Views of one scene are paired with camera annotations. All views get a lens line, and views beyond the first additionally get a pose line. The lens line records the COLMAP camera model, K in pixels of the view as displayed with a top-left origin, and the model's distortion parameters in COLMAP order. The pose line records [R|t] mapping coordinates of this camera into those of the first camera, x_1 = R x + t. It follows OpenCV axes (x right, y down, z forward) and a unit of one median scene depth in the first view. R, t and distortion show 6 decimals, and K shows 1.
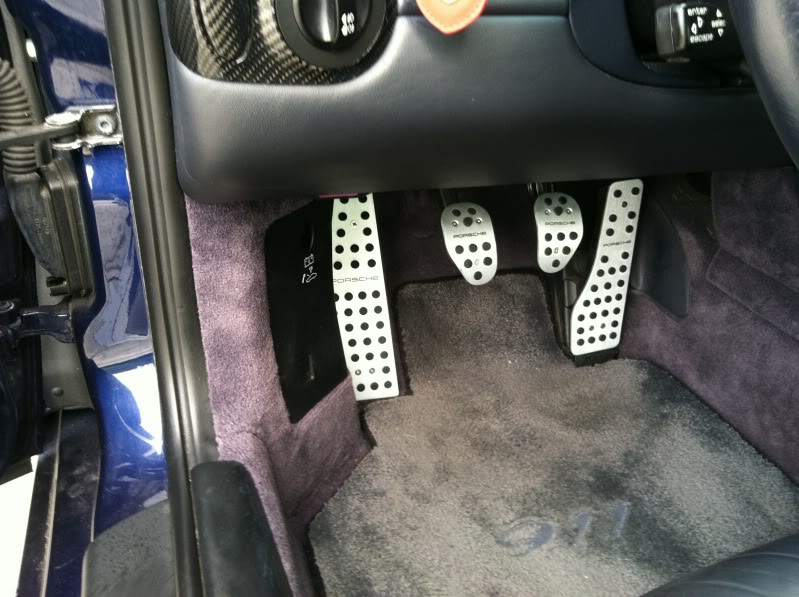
lens RADIAL K [[706.8, 0, 415.9], [0, 706.8, 298.6], [0, 0, 1]] dist [0.004873, -0.100227]
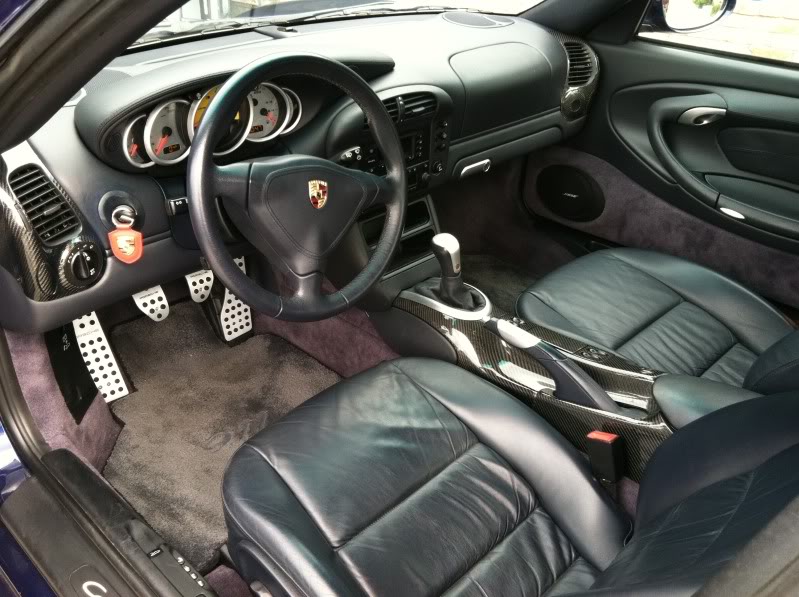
lens RADIAL K [[706.8, 0, 415.9], [0, 706.8, 298.6], [0, 0, 1]] dist [0.004873, -0.100227]
pose [[0.881407, -0.242373, 0.405435, -0.051232], [0.213616, 0.970064, 0.115518, -0.137805], [-0.421297, -0.015211, 0.906795, -0.852681]]
